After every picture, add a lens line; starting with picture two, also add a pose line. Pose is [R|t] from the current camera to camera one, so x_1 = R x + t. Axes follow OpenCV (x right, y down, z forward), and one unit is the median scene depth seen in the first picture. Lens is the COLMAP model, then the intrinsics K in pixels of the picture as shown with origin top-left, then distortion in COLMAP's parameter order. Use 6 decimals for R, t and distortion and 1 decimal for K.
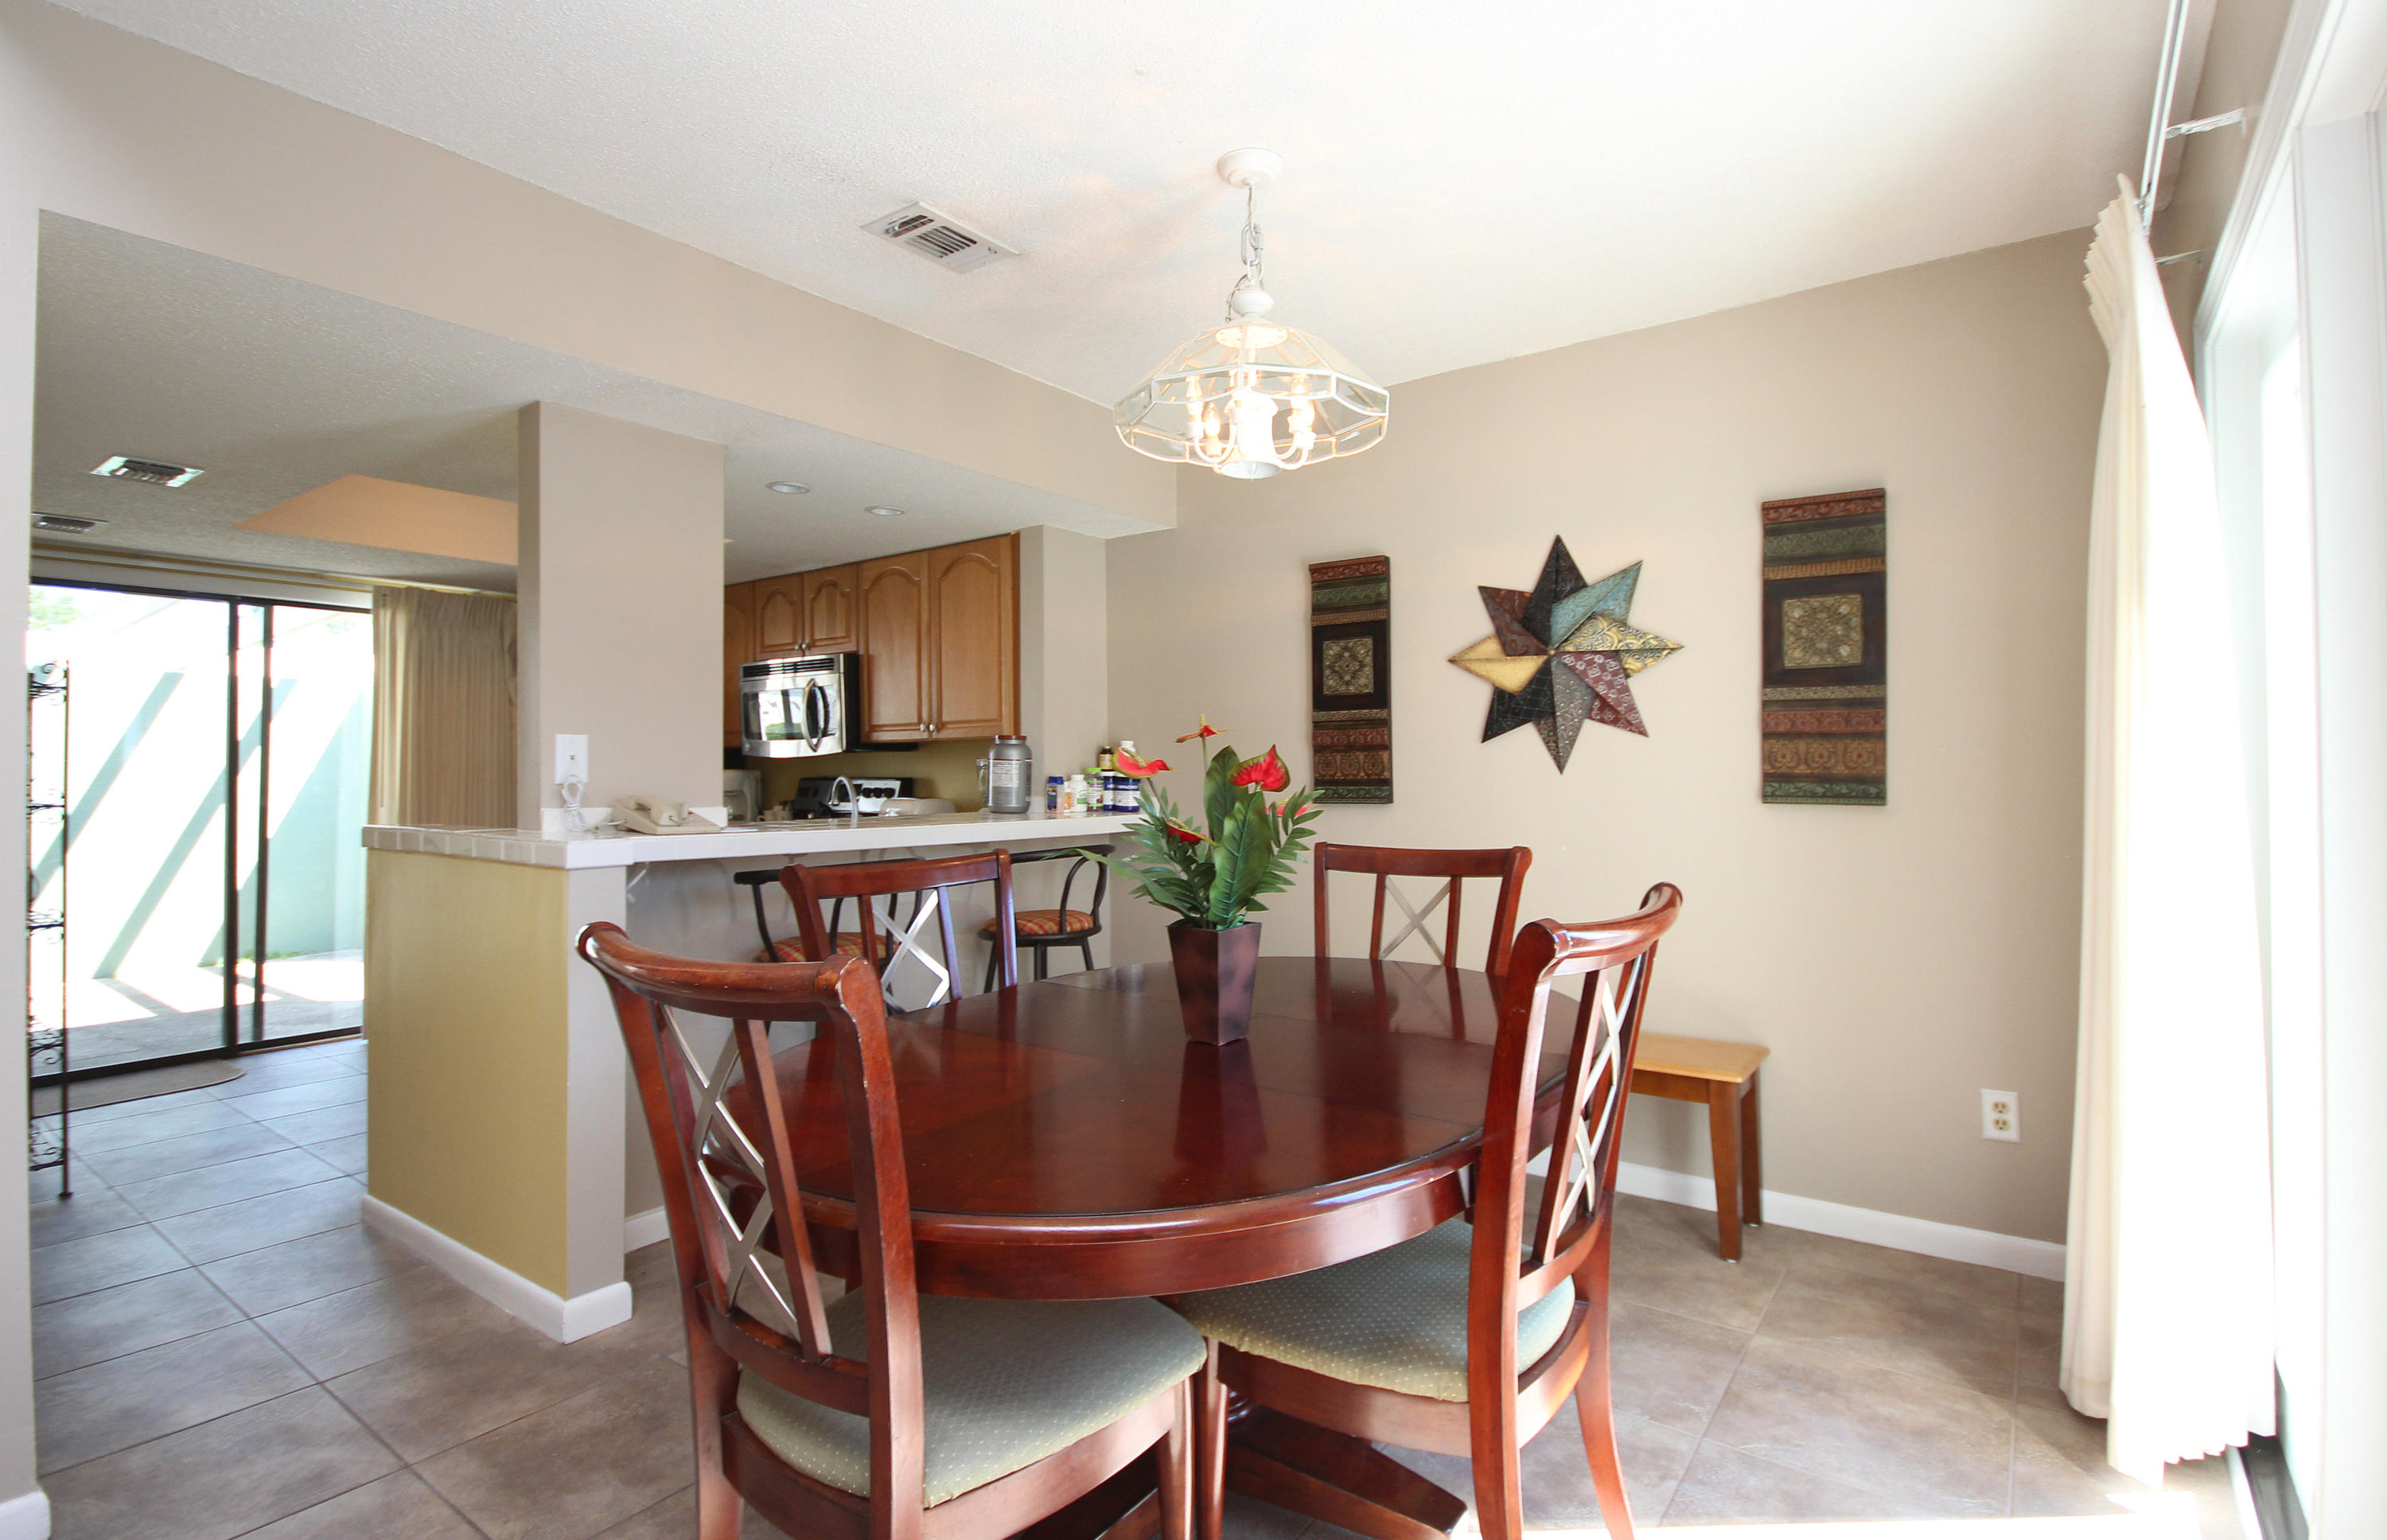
lens RADIAL K [[1125.4, 0, 1211.0], [0, 1125.4, 755.7], [0, 0, 1]] dist [0.003473, 0.000445]
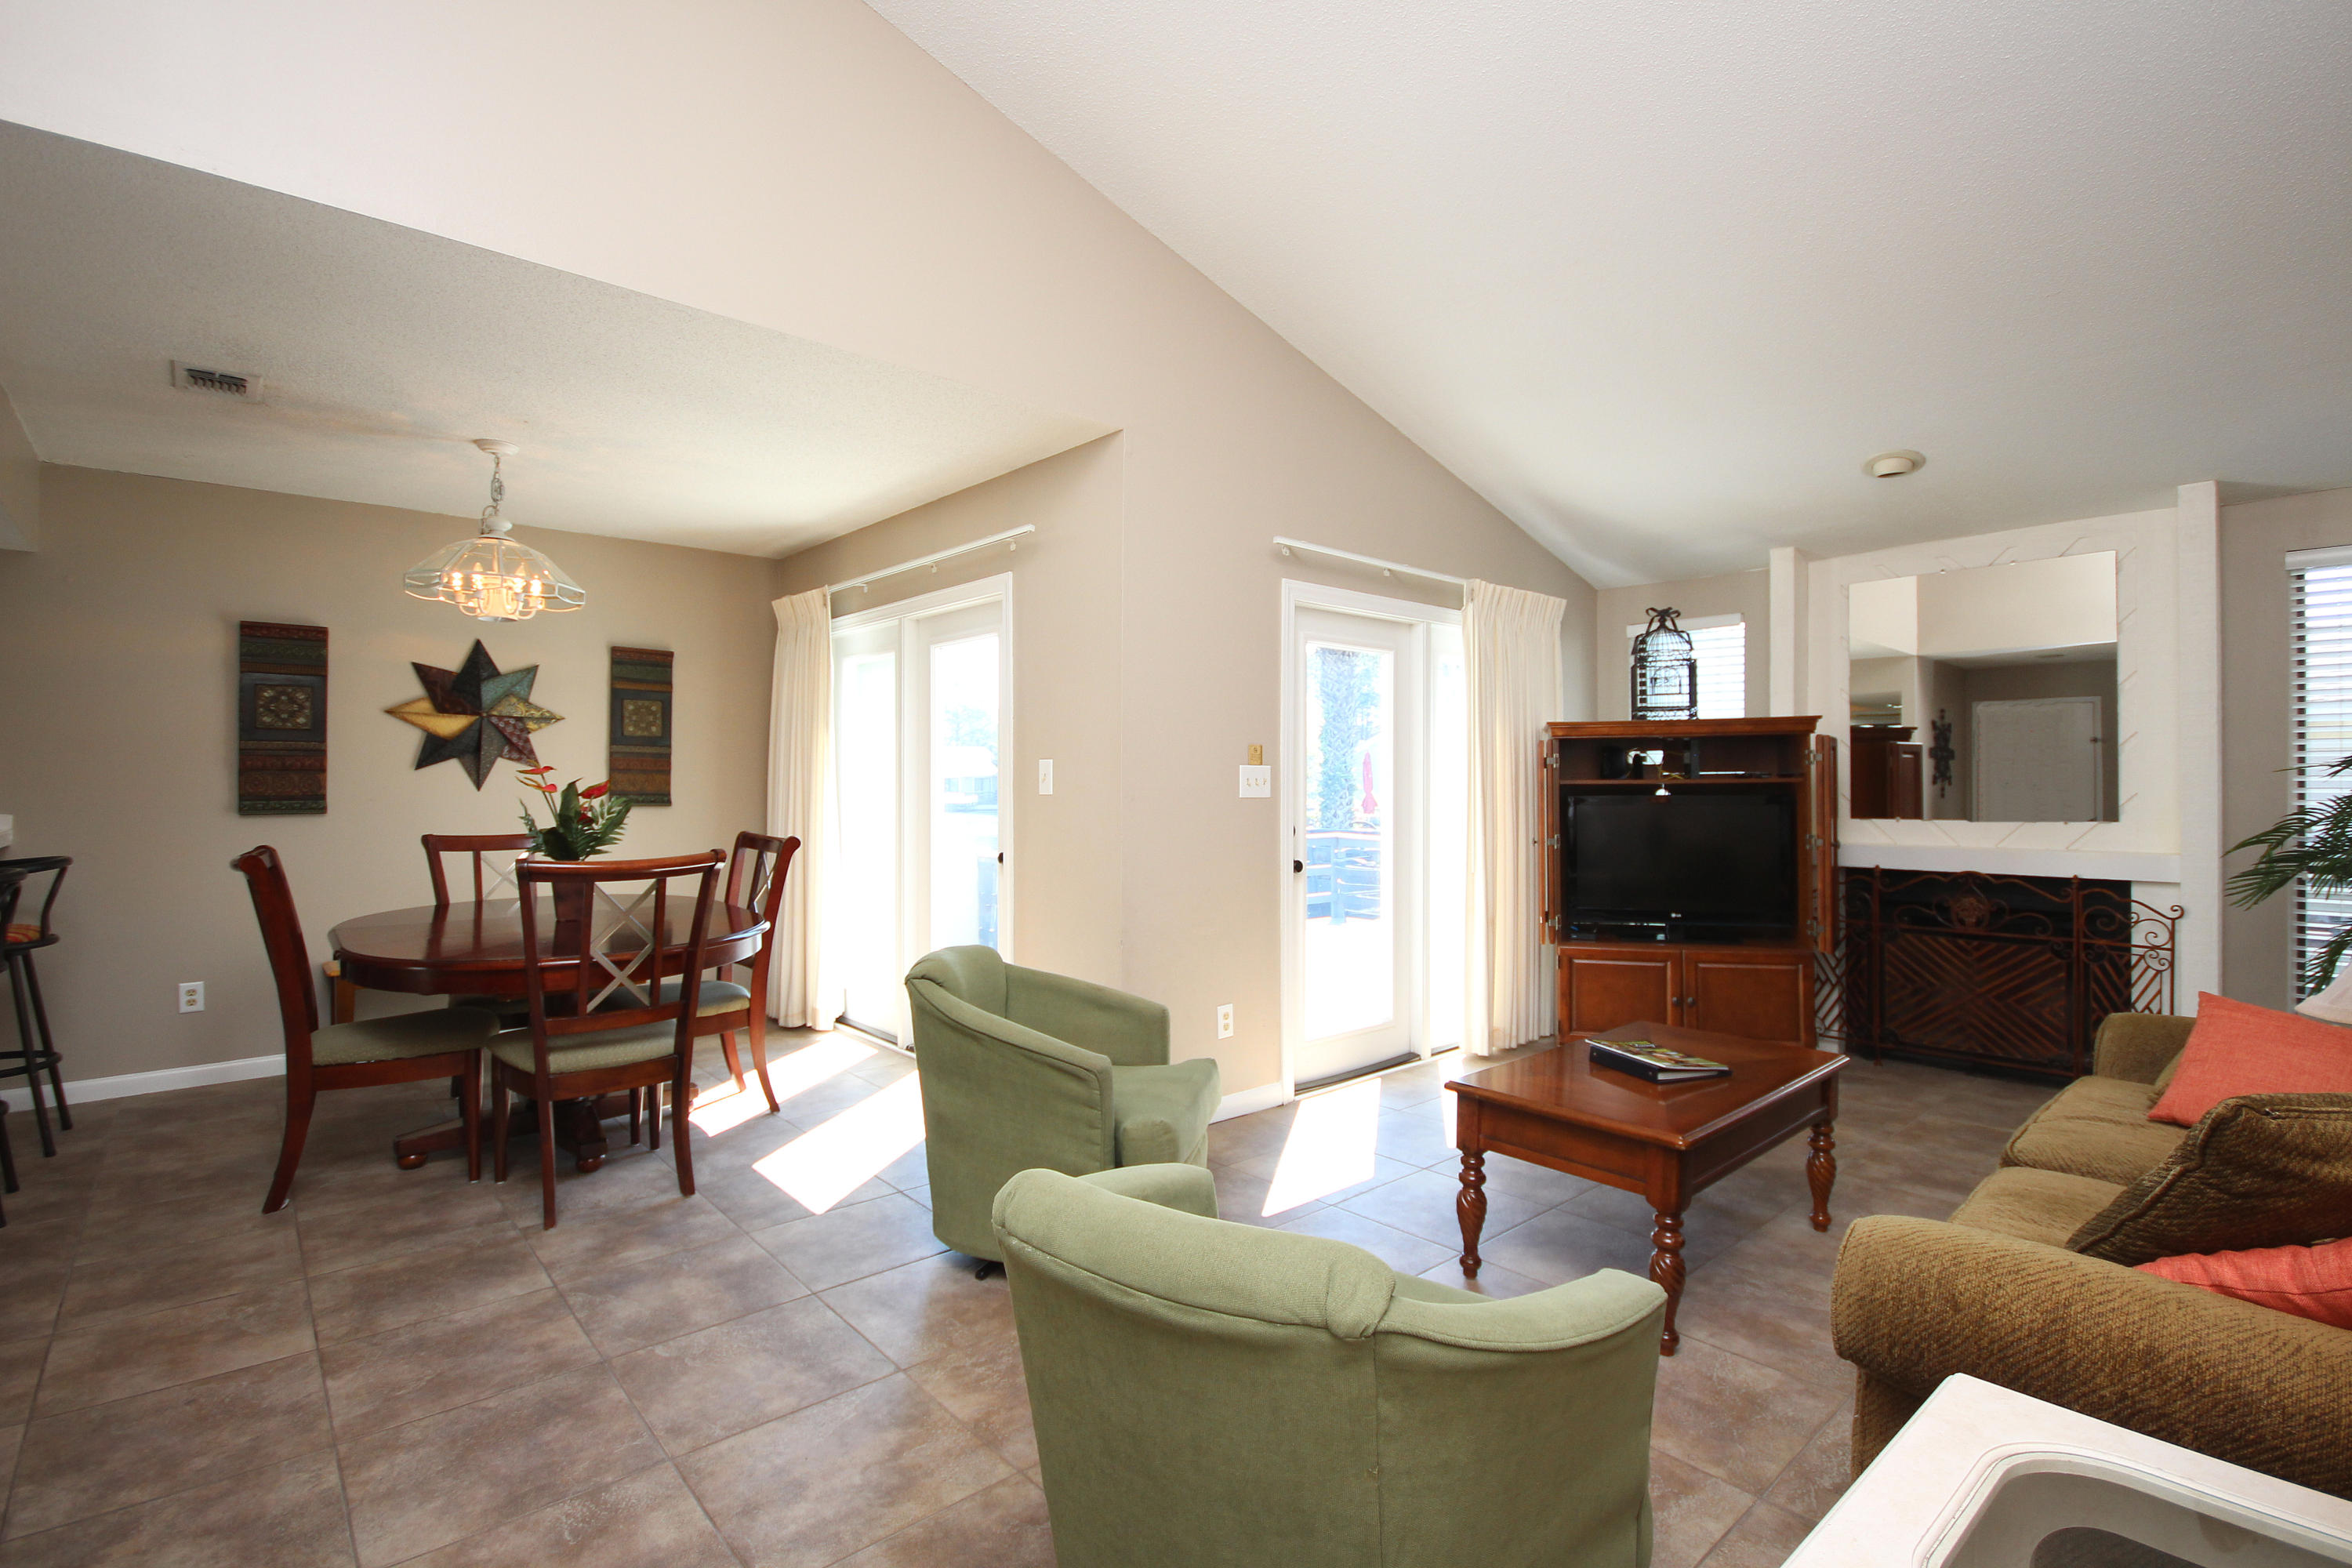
lens RADIAL K [[1083.5, 0, 1189.0], [0, 1083.5, 775.4], [0, 0, 1]] dist [-0.000772, -0.001229]
pose [[0.215444, 0.013832, 0.976418, -0.984500], [-0.012469, 0.999857, -0.011413, -0.000986], [-0.976437, -0.009716, 0.215586, -0.305233]]
